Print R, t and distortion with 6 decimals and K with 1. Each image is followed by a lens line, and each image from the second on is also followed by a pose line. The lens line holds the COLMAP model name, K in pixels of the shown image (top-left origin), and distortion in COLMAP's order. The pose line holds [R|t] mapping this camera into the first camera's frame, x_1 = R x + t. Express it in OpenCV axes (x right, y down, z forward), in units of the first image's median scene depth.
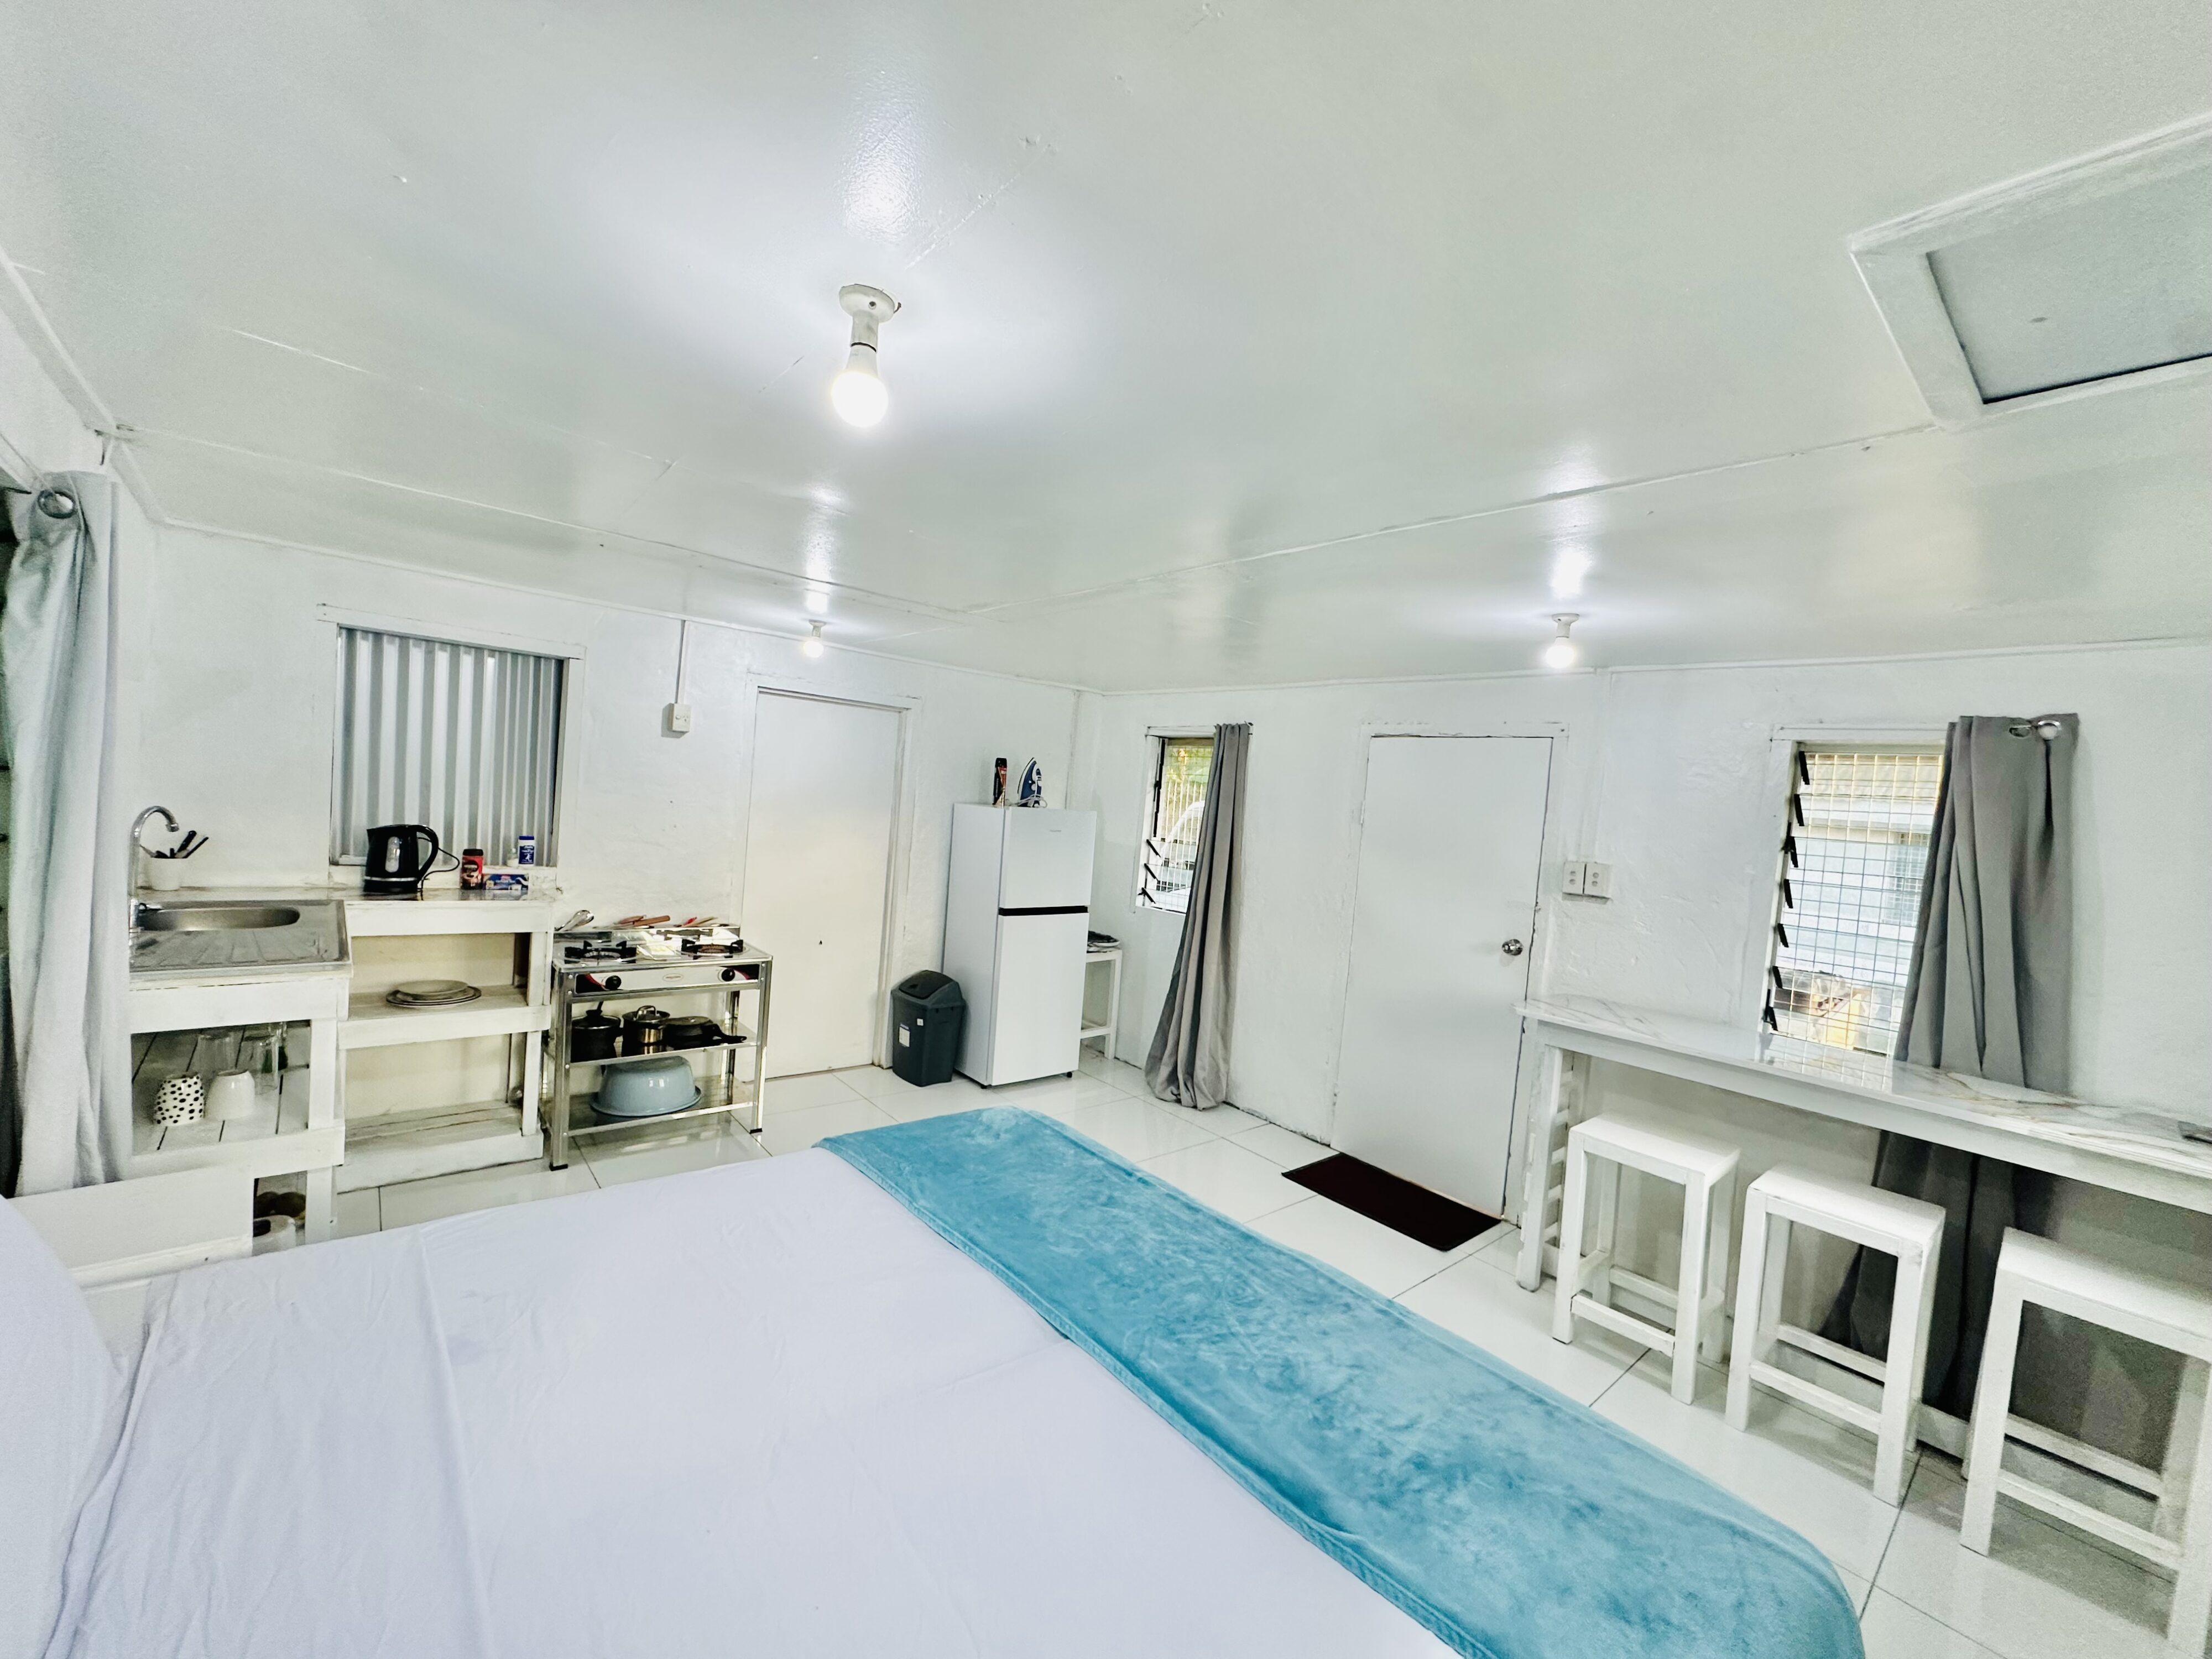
lens RADIAL K [[874.0, 0, 1106.0], [0, 874.0, 829.5], [0, 0, 1]] dist [0.001180, 0.000090]
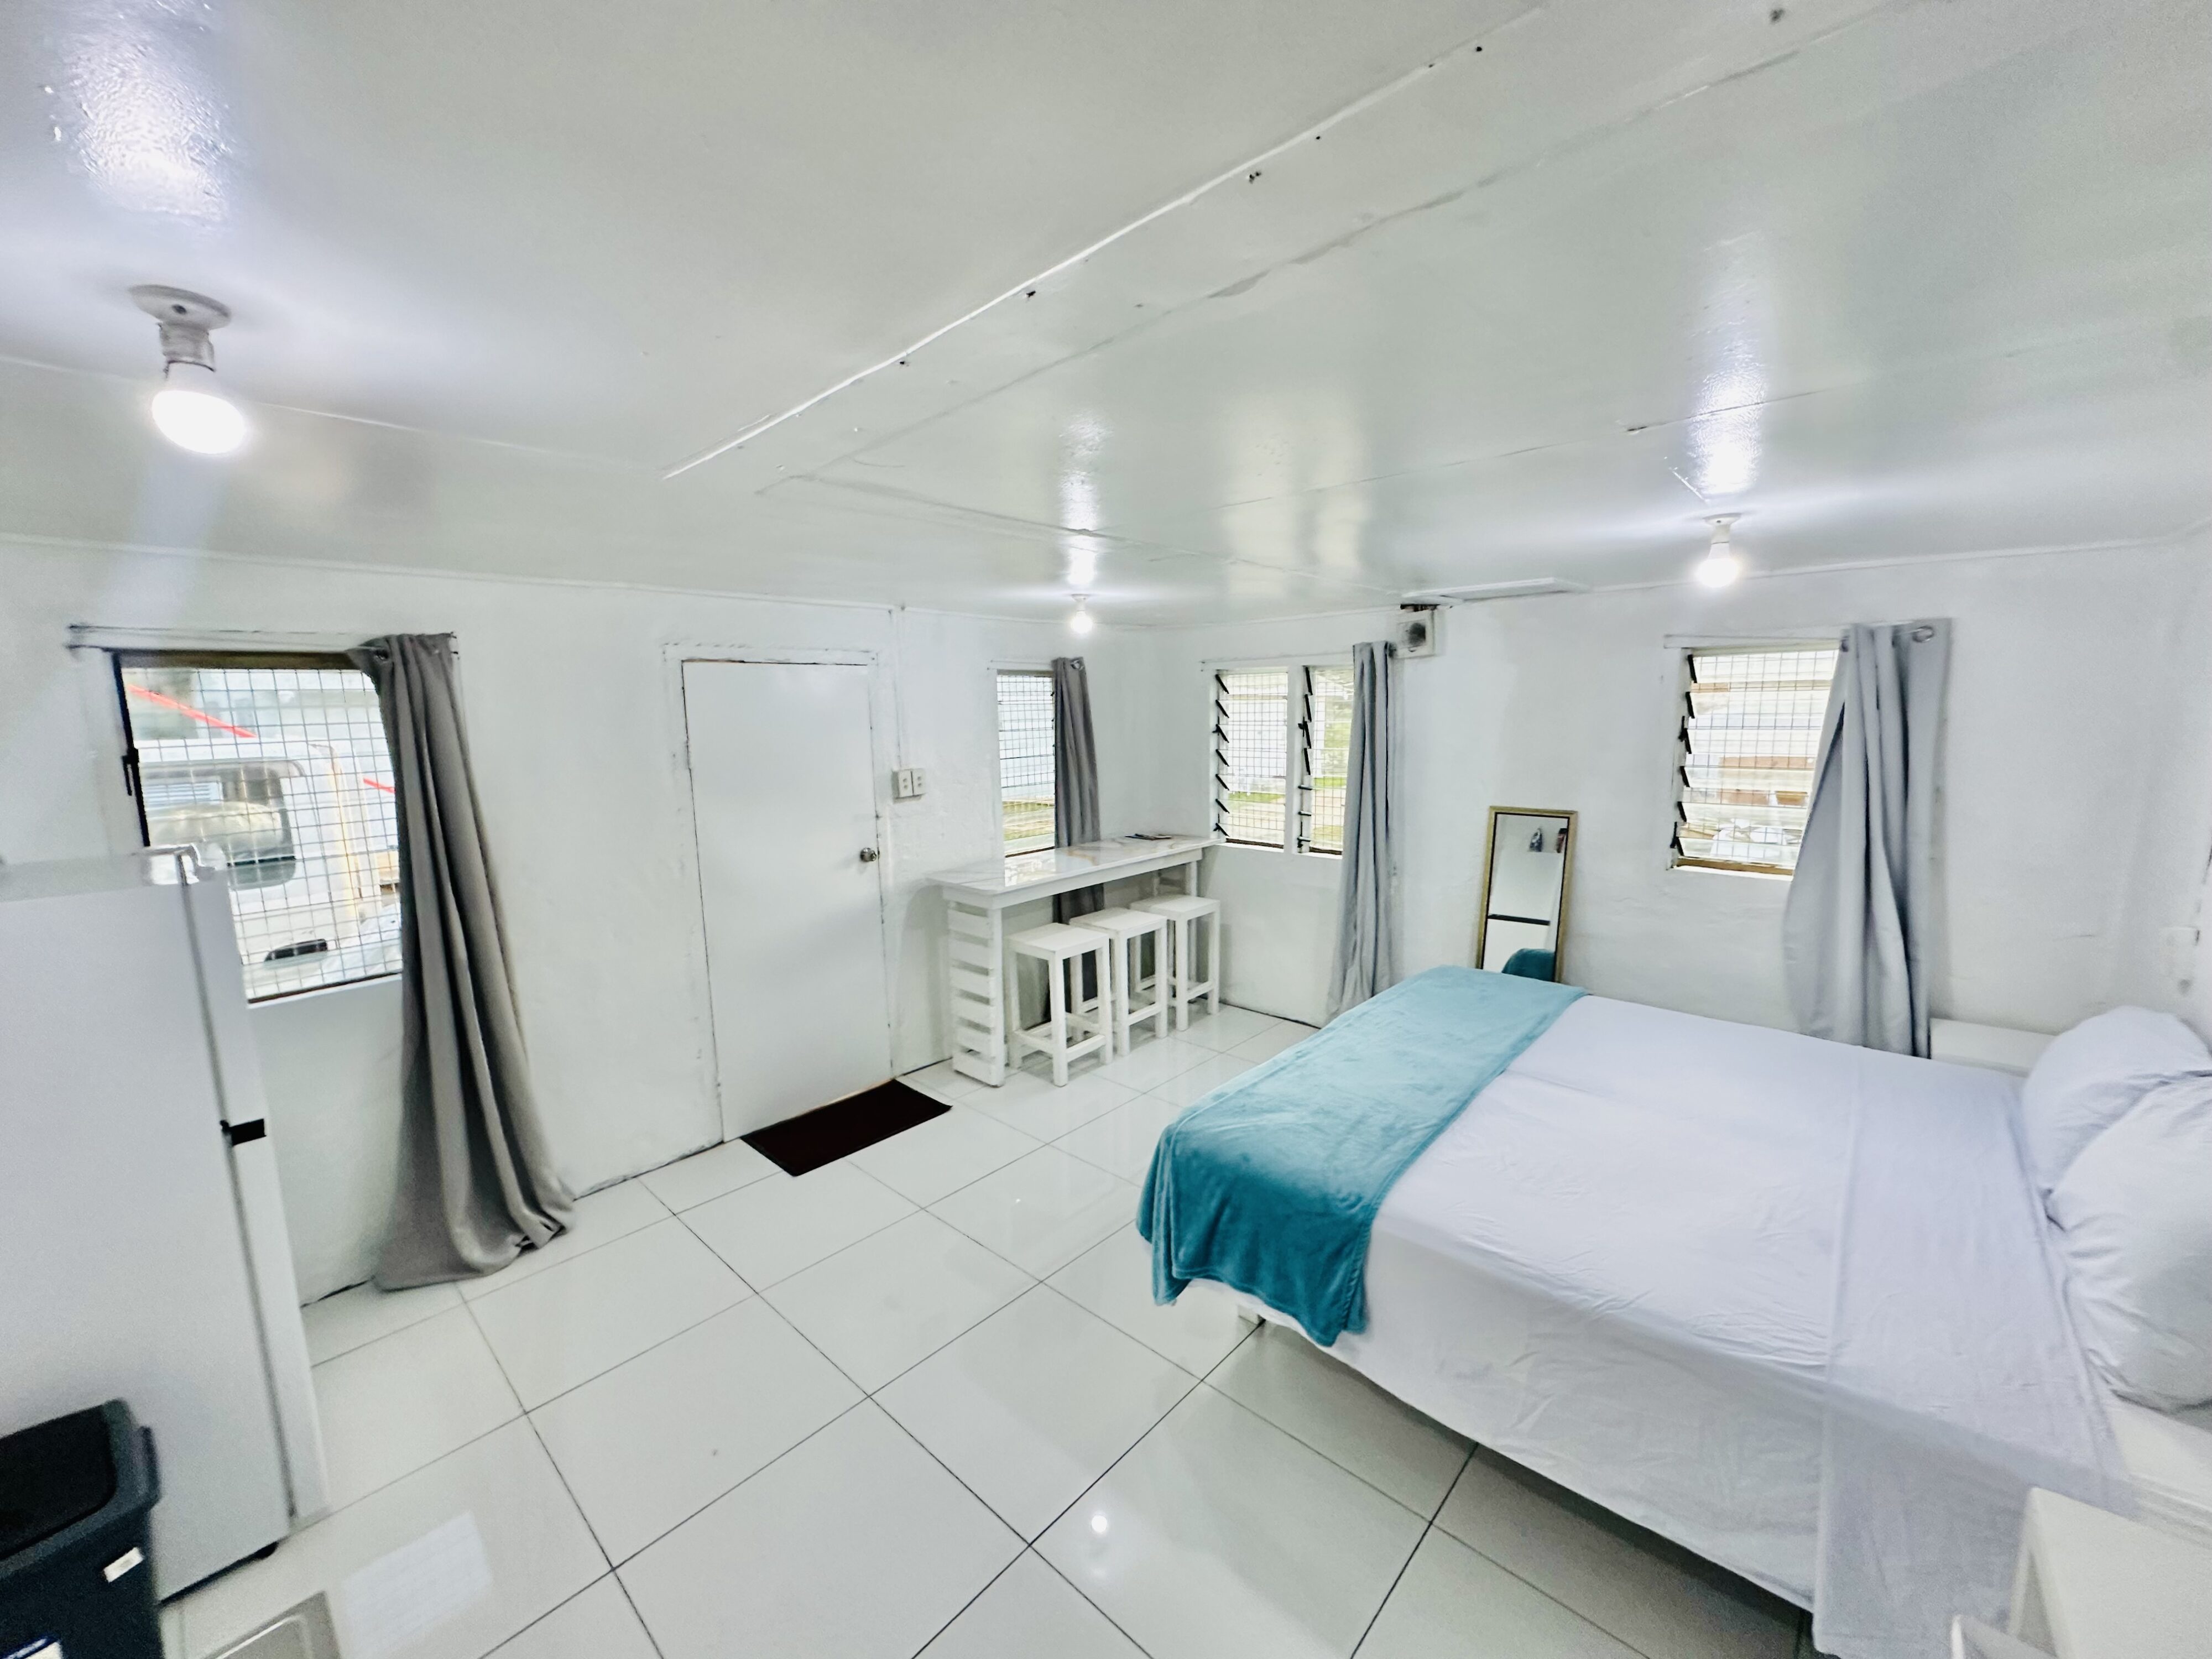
lens RADIAL K [[874.0, 0, 1106.0], [0, 874.0, 829.5], [0, 0, 1]] dist [0.001180, 0.000090]
pose [[-0.132597, -0.212674, 0.968085, -0.686073], [0.049300, 0.974085, 0.220744, -0.136418], [-0.989943, 0.076997, -0.118676, 0.854406]]
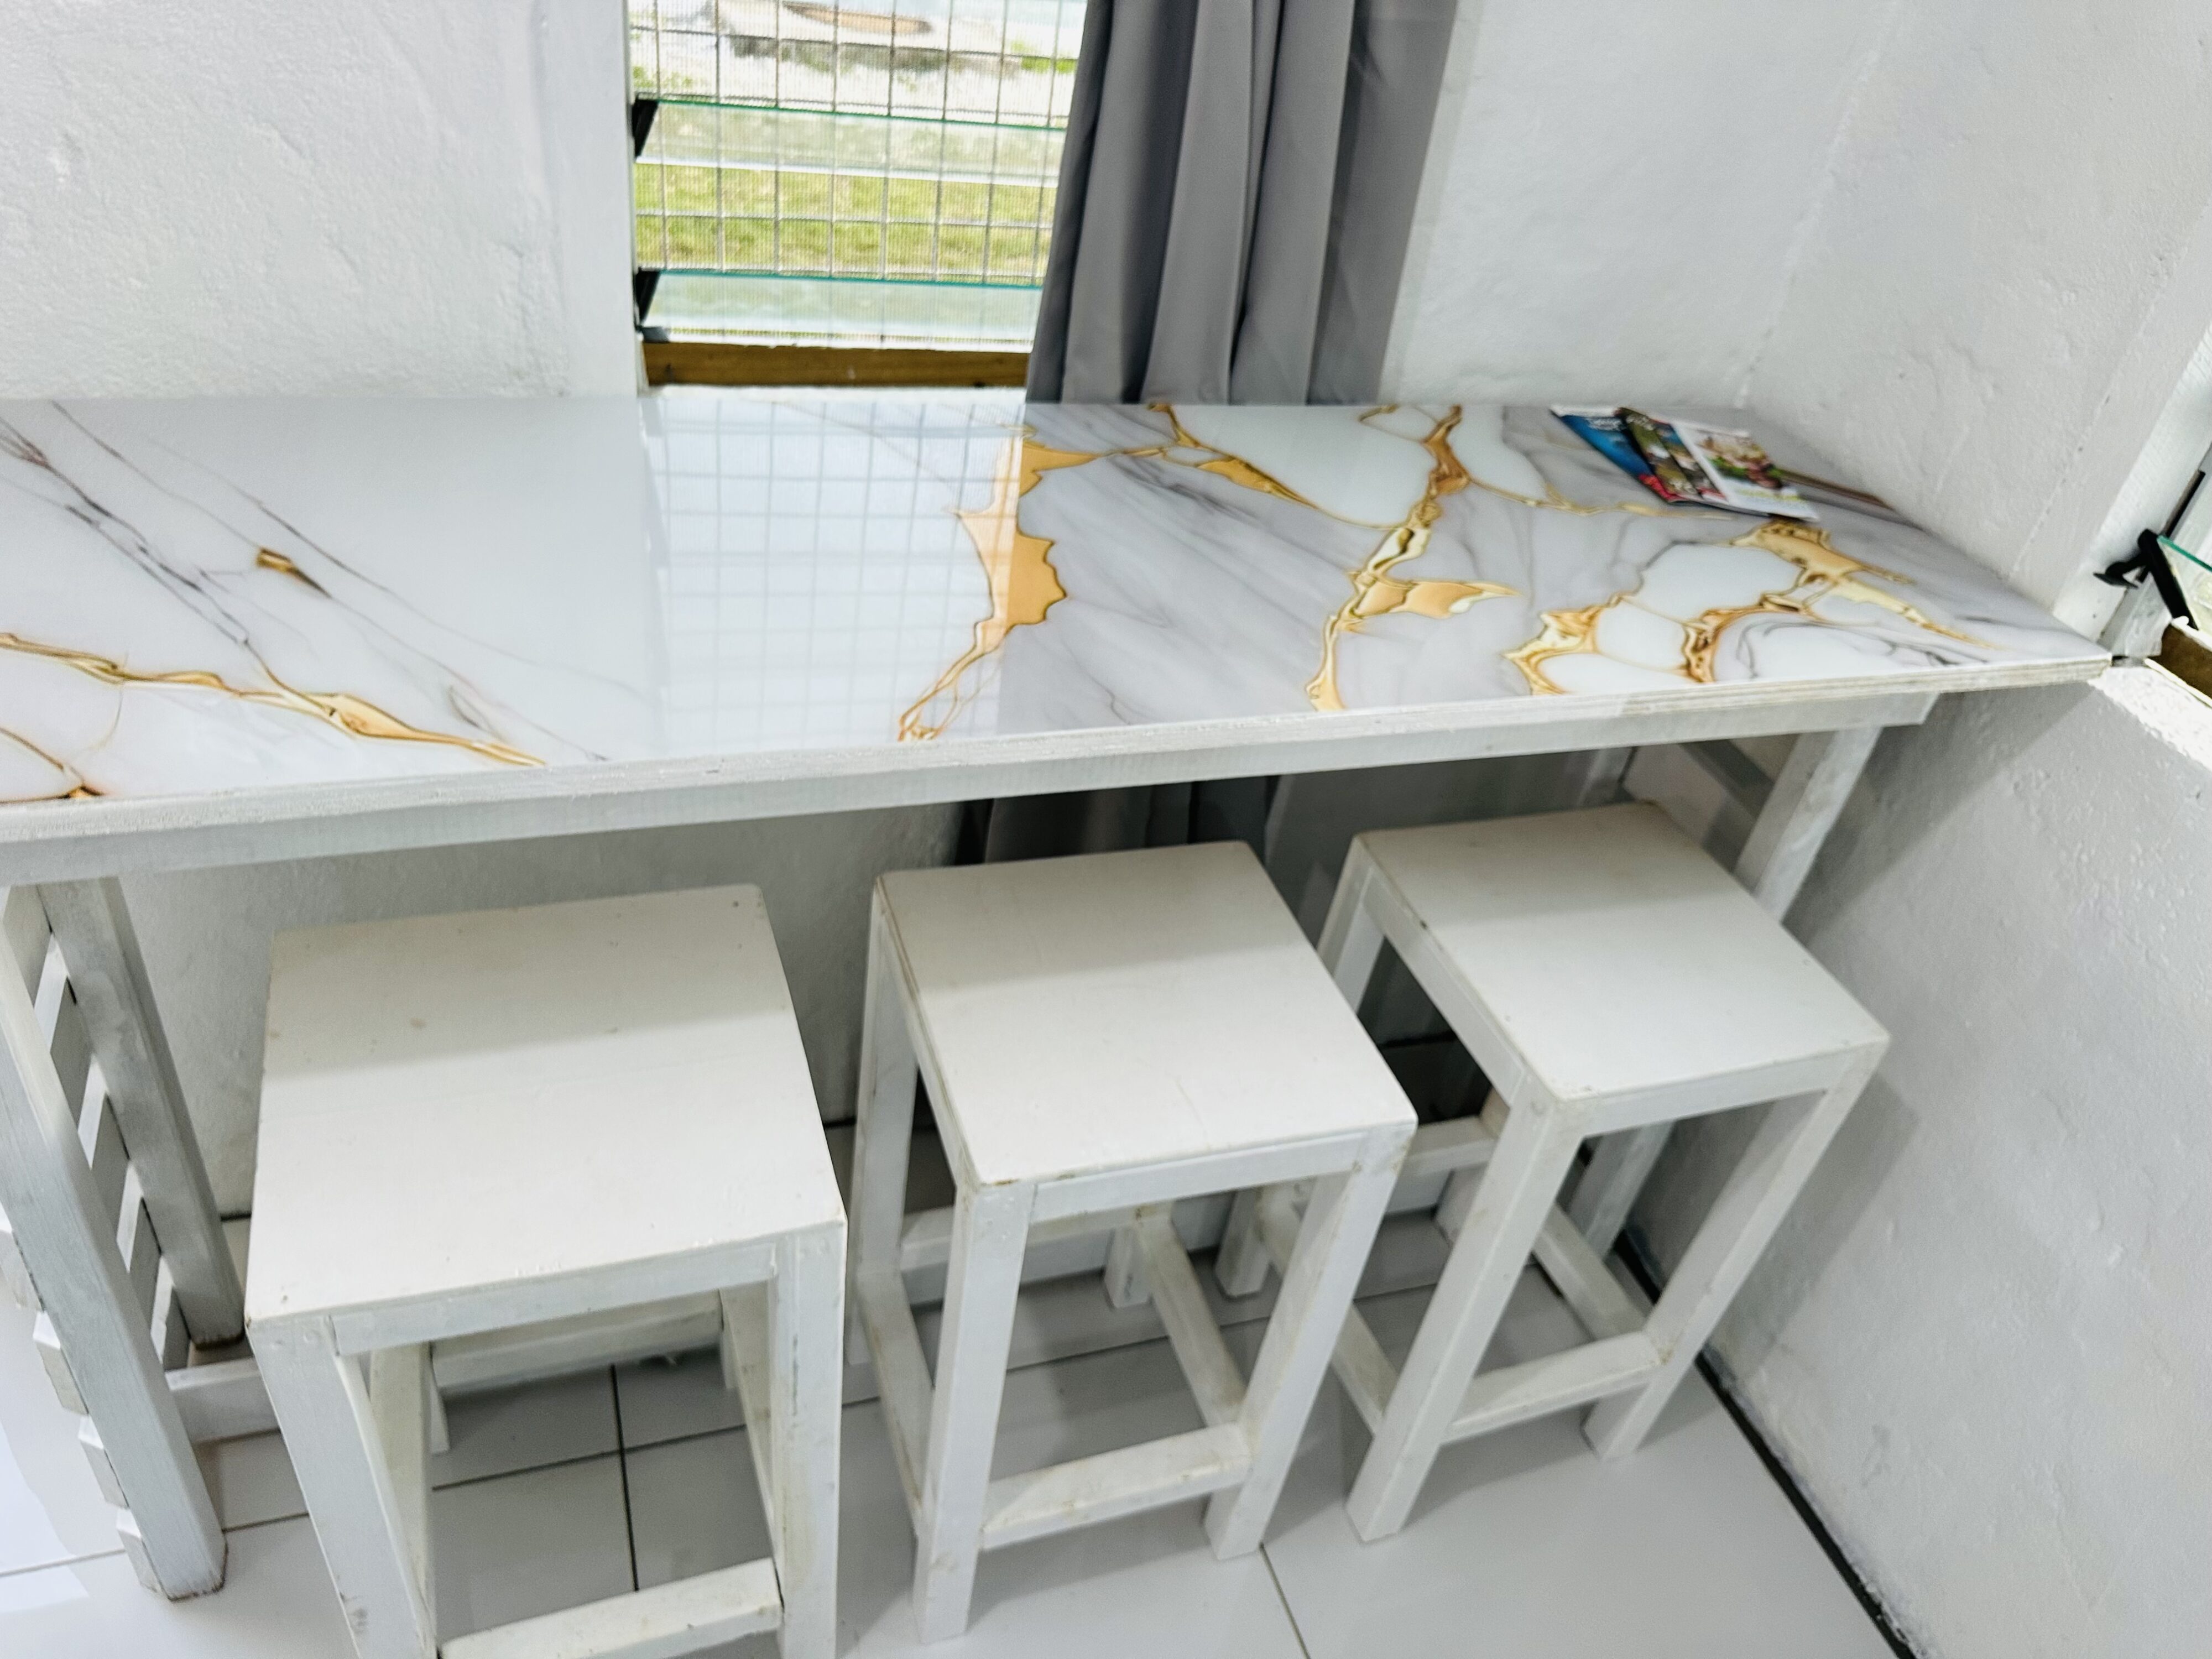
lens RADIAL K [[1558.6, 0, 1106.0], [0, 1558.6, 829.5], [0, 0, 1]] dist [-0.001775, -0.001437]
pose [[0.361544, -0.569524, 0.738192, 0.335693], [-0.078345, 0.770392, 0.632738, 0.031757], [-0.929057, -0.286597, 0.233912, 0.615219]]
